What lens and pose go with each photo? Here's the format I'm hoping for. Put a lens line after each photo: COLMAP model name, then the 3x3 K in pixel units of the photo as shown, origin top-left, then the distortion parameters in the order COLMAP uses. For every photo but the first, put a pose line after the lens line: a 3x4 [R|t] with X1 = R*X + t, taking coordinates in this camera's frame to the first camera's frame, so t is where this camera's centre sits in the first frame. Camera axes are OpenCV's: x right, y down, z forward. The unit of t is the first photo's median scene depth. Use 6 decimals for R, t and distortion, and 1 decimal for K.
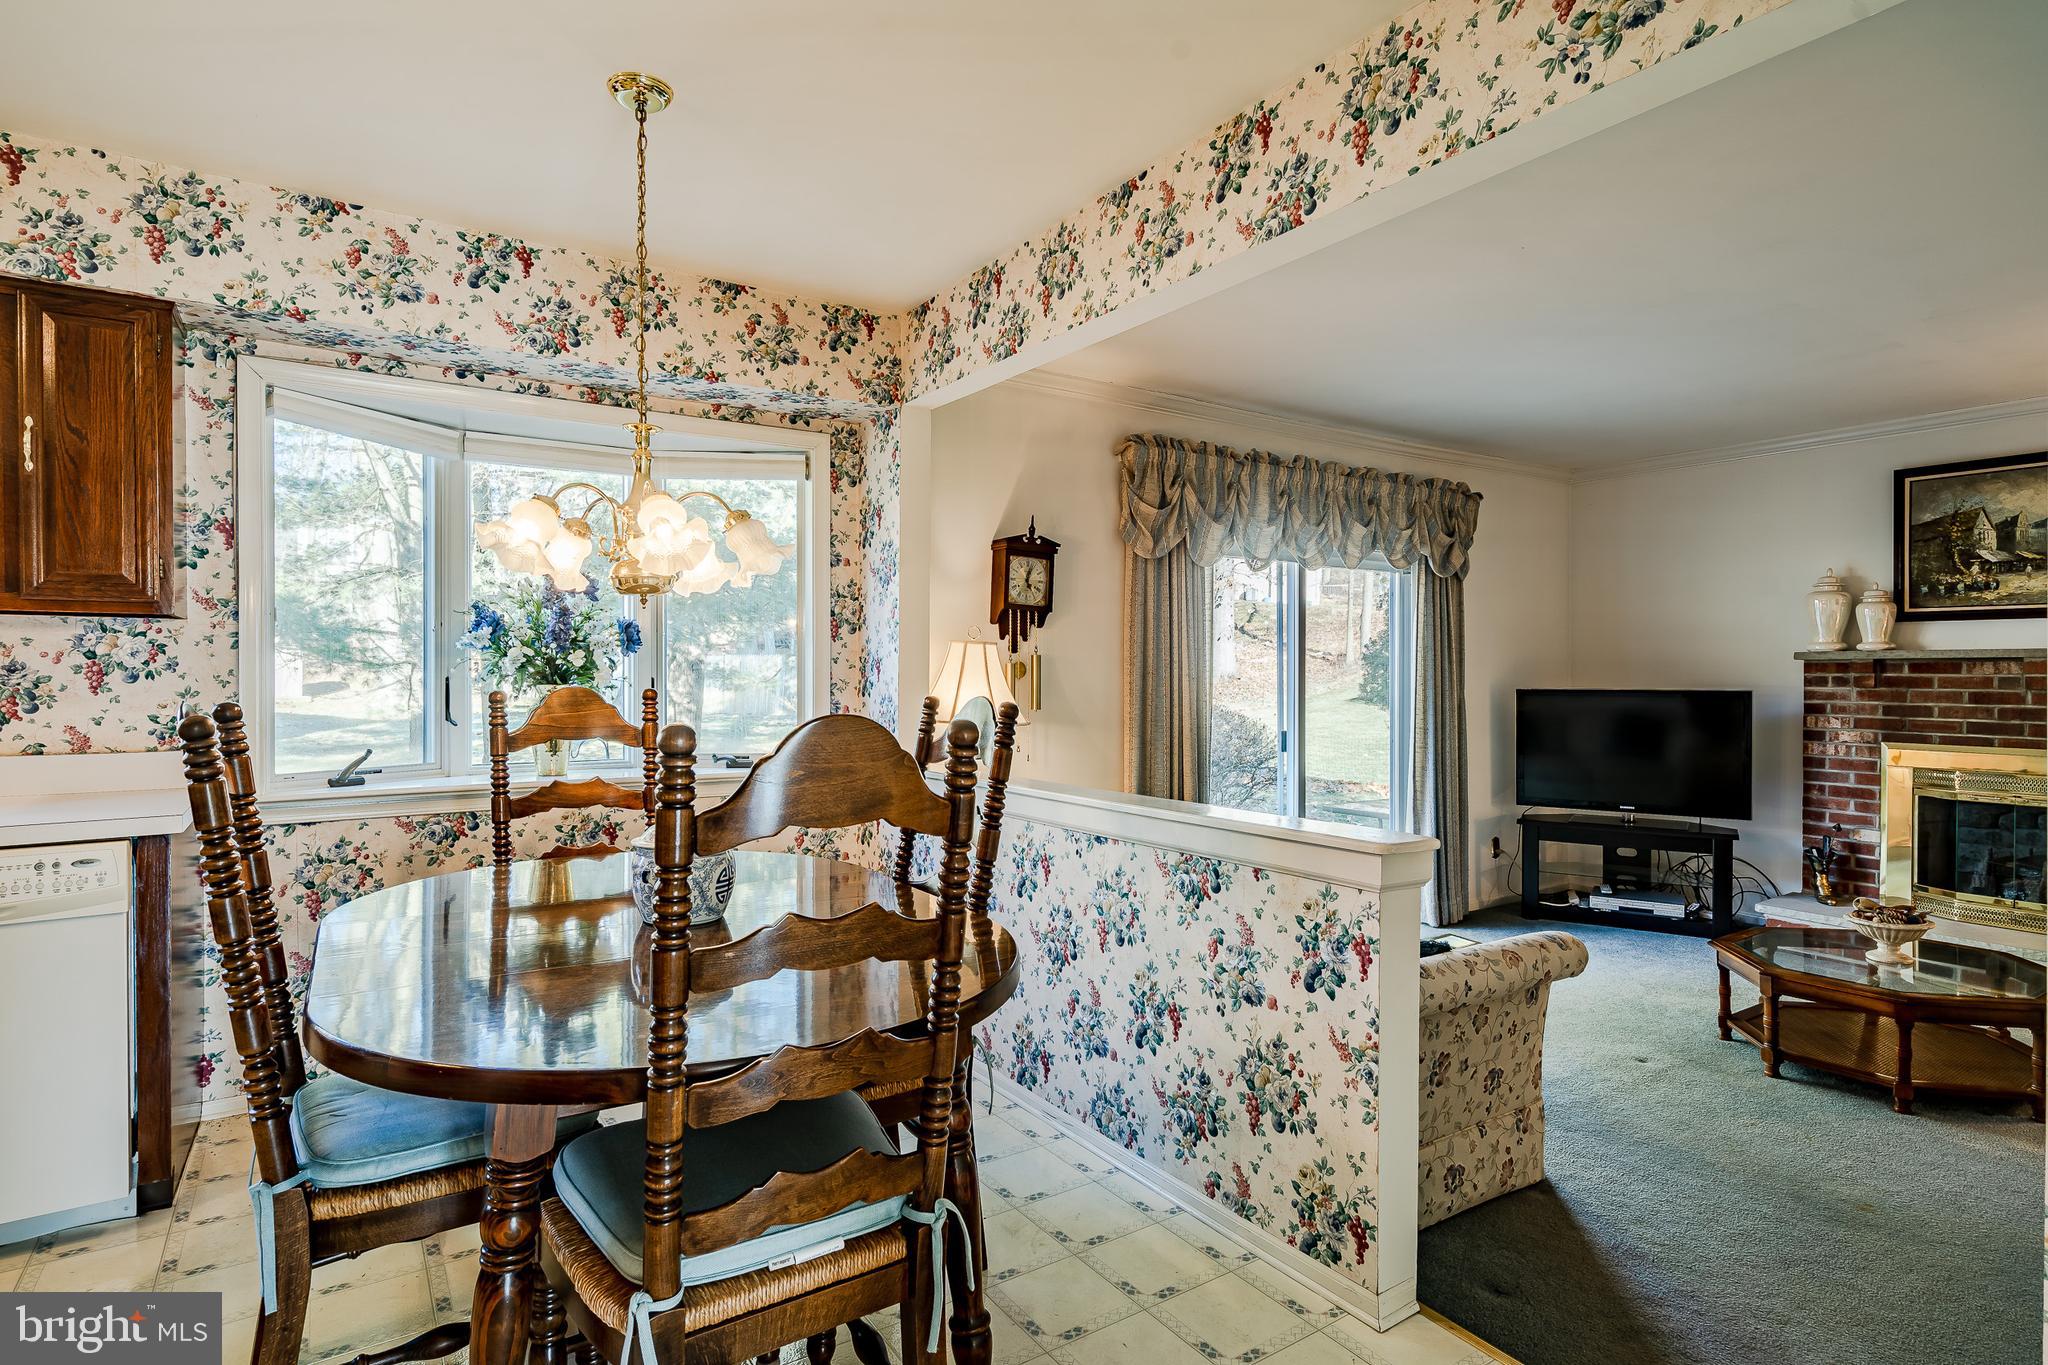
lens RADIAL K [[1052.8, 0, 1020.6], [0, 1052.8, 680.4], [0, 0, 1]] dist [0.001588, -0.000621]
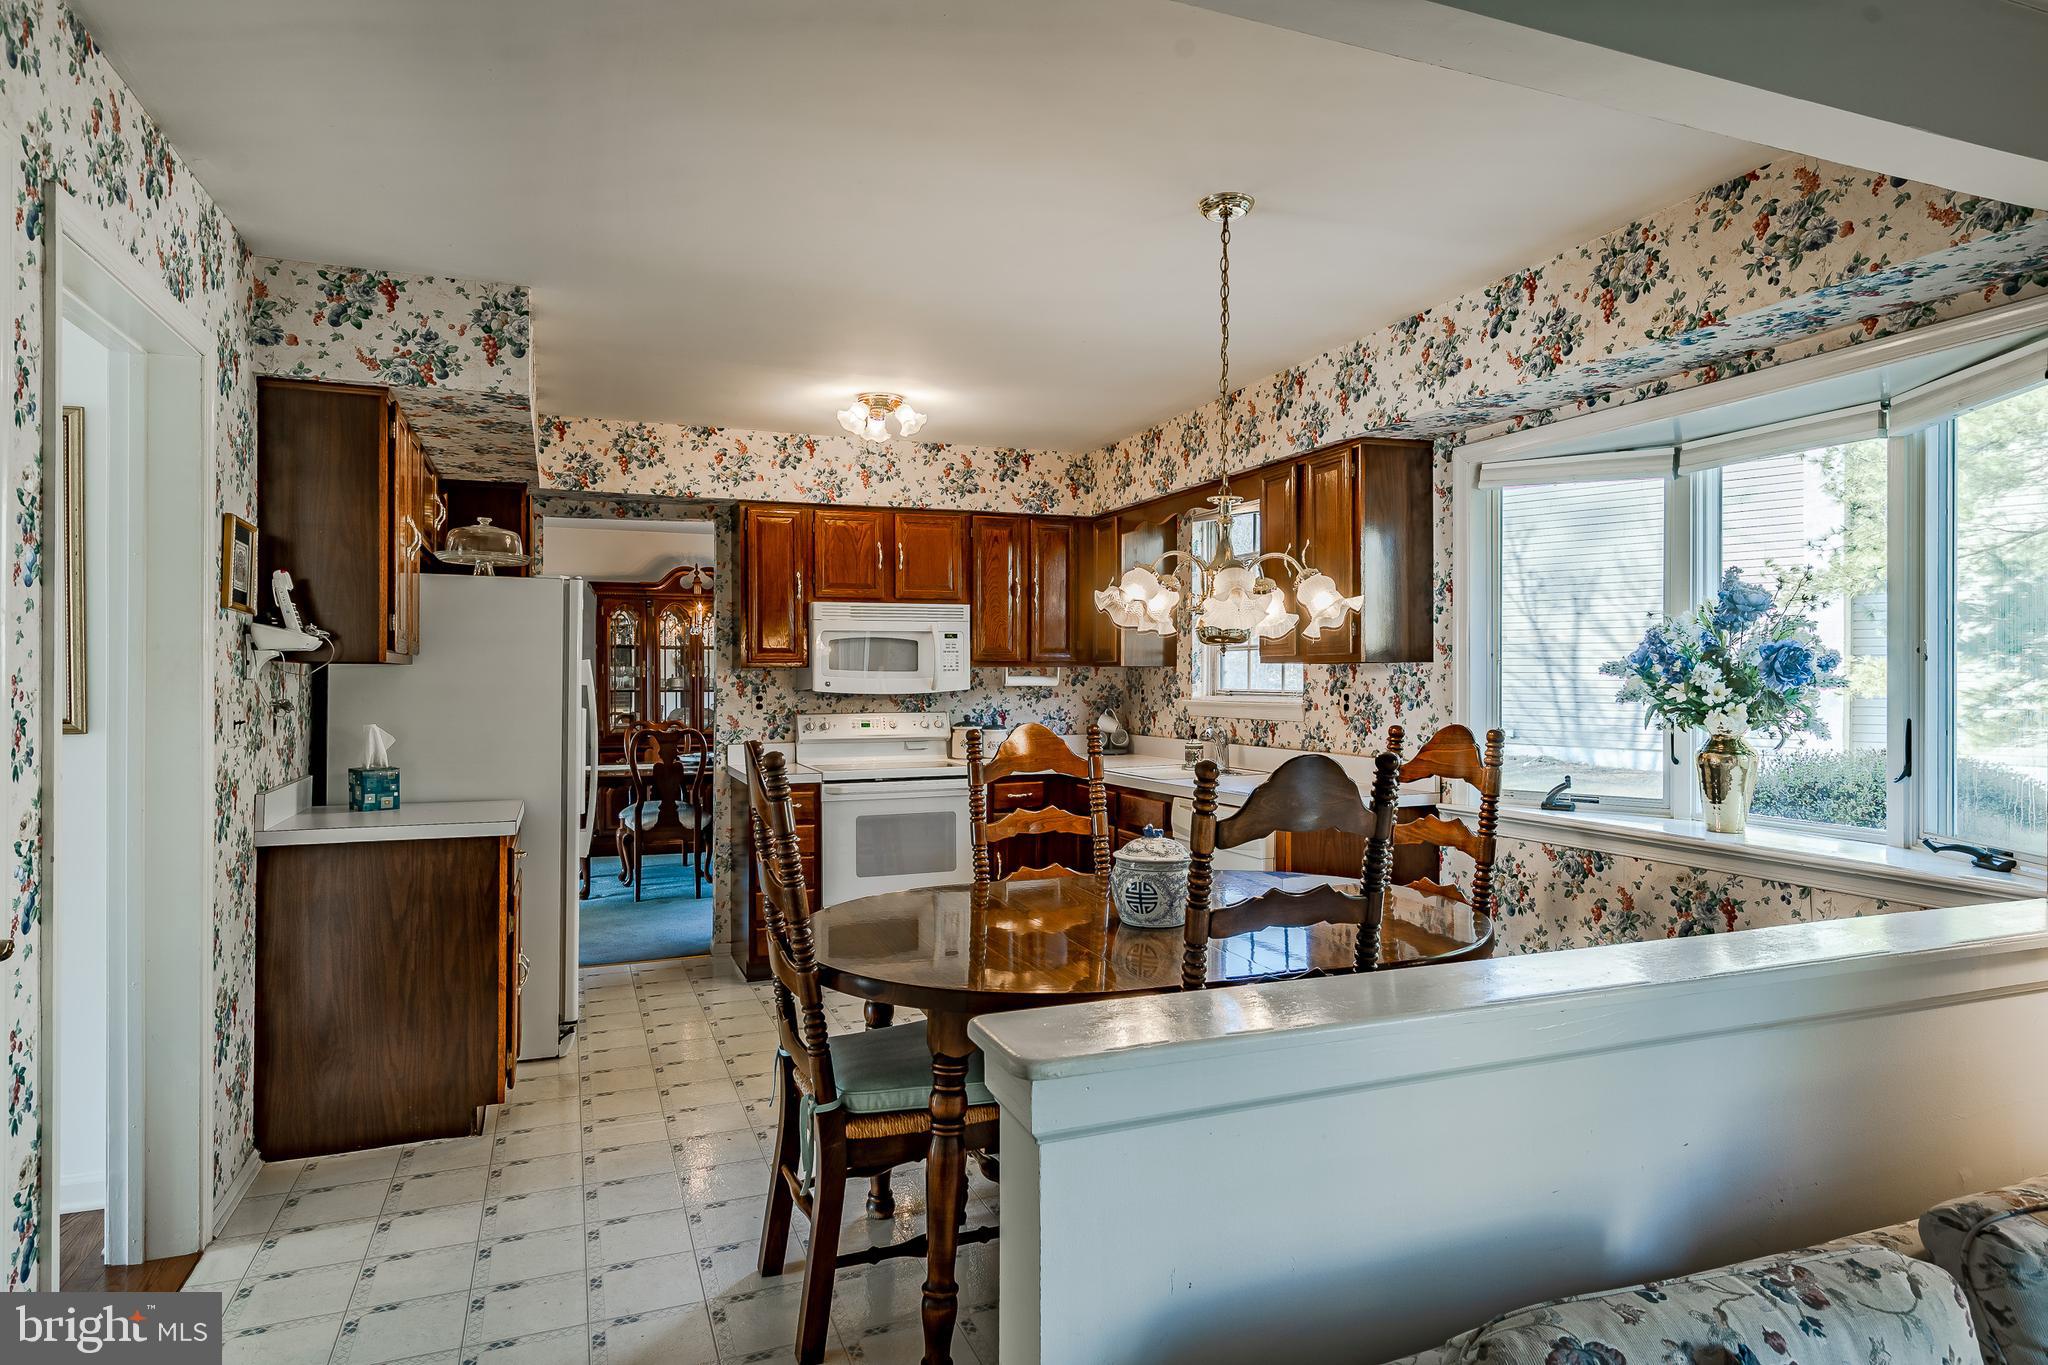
lens RADIAL K [[1124.8, 0, 1037.0], [0, 1124.8, 679.3], [0, 0, 1]] dist [-0.005378, -0.001341]
pose [[-0.174600, -0.003563, -0.984633, 0.546486], [-0.009552, 0.999953, -0.001925, -0.024697], [0.984593, 0.009069, -0.174626, 0.634624]]
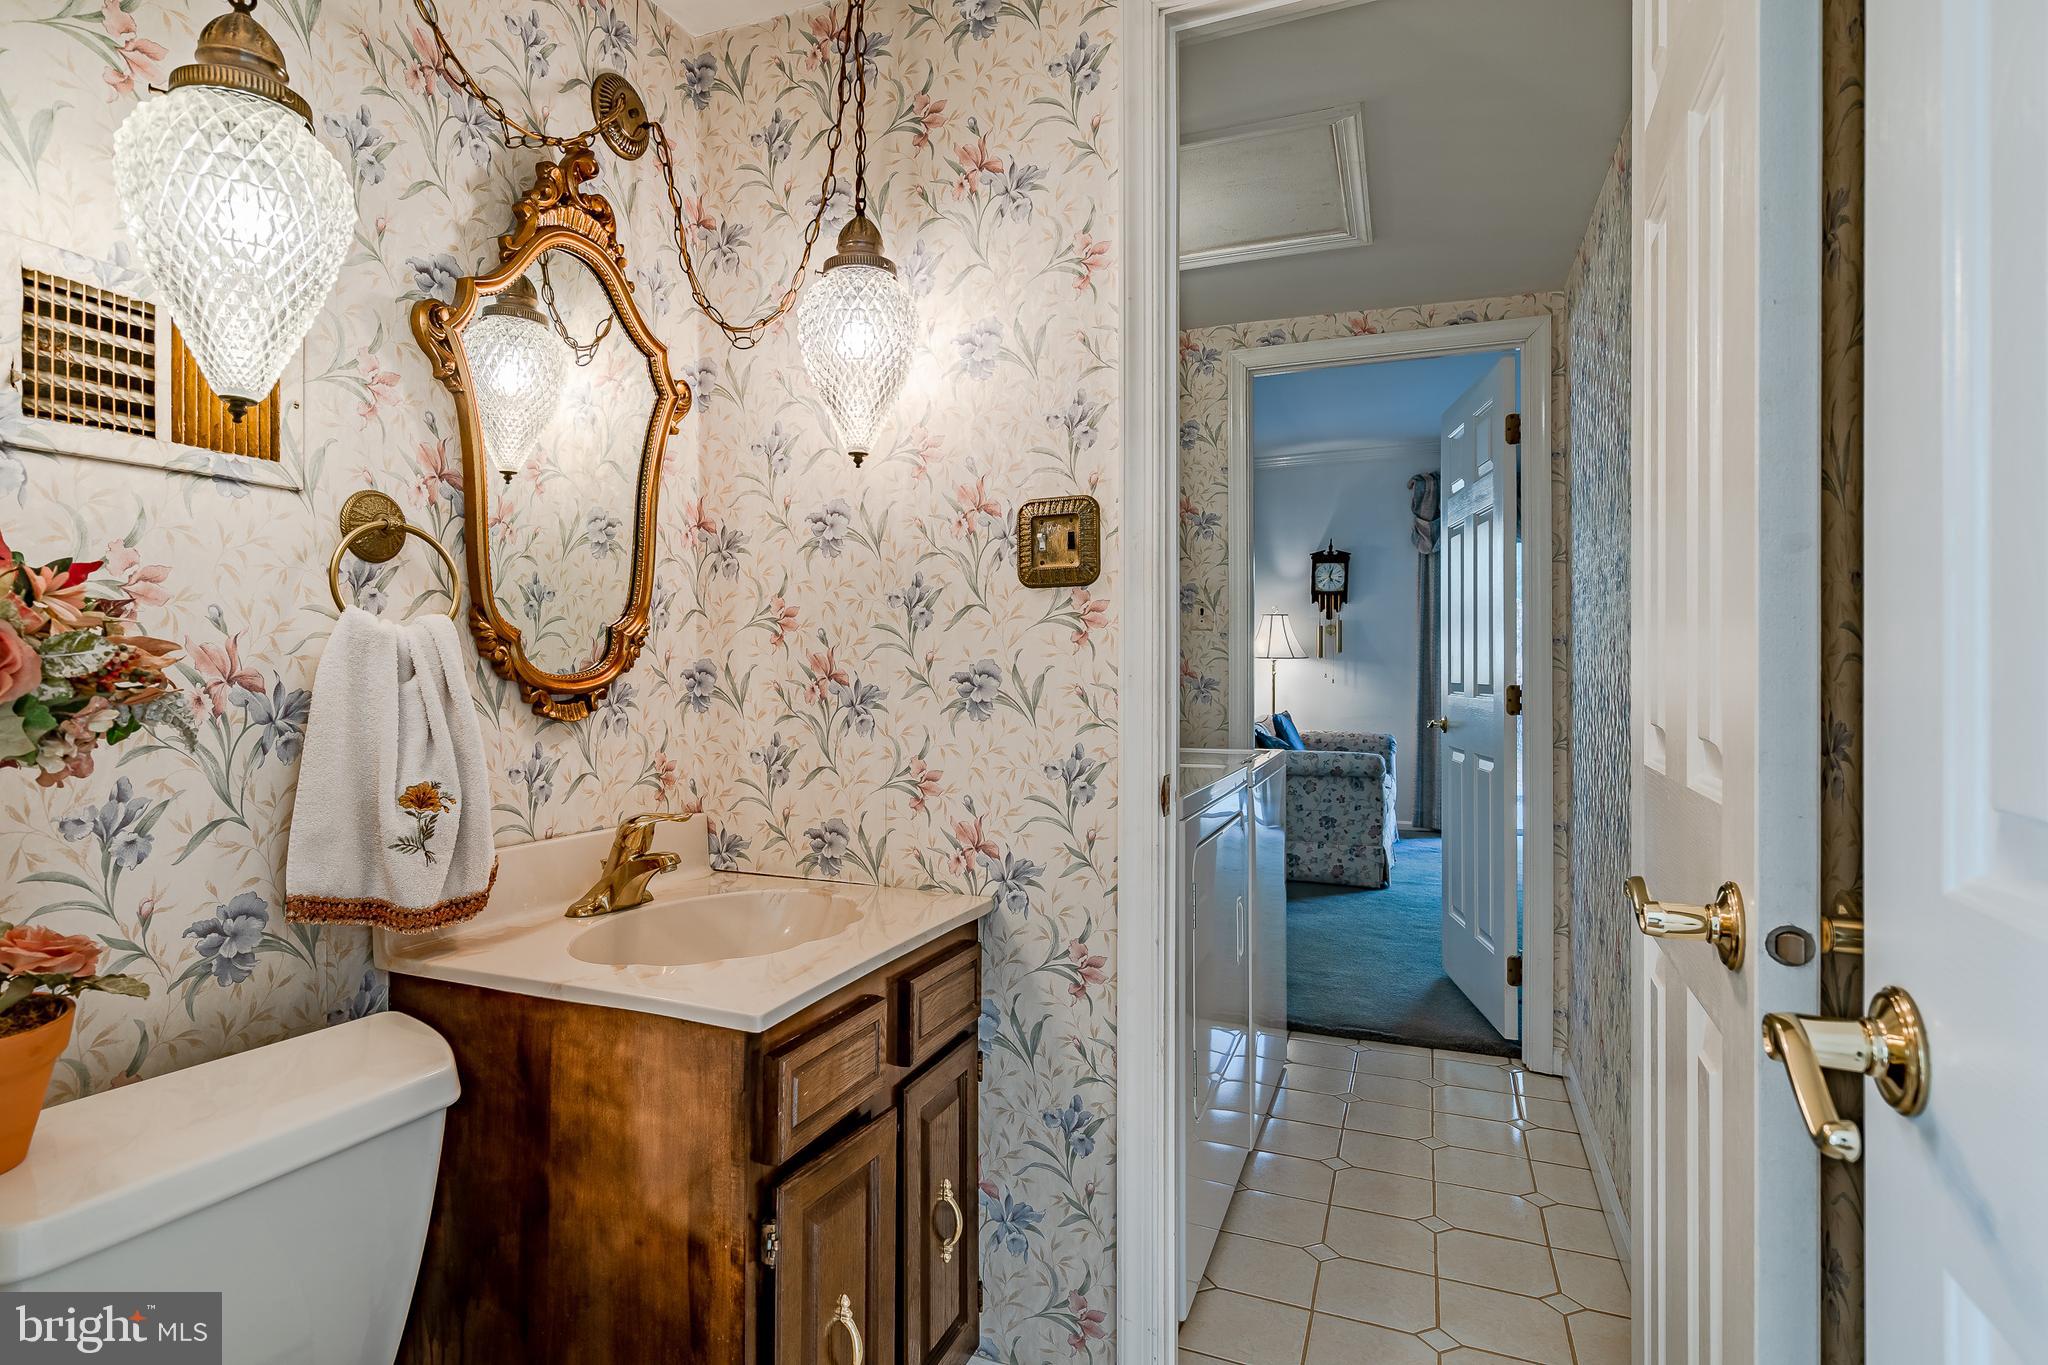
lens RADIAL K [[997.1, 0, 1025.7], [0, 997.1, 678.5], [0, 0, 1]] dist [0.000074, 0.000003]
pose [[0.571406, -0.003396, -0.820661, 1.348082], [-0.003813, 0.999970, -0.006793, 0.106022], [0.820659, 0.007011, 0.571375, -0.417090]]
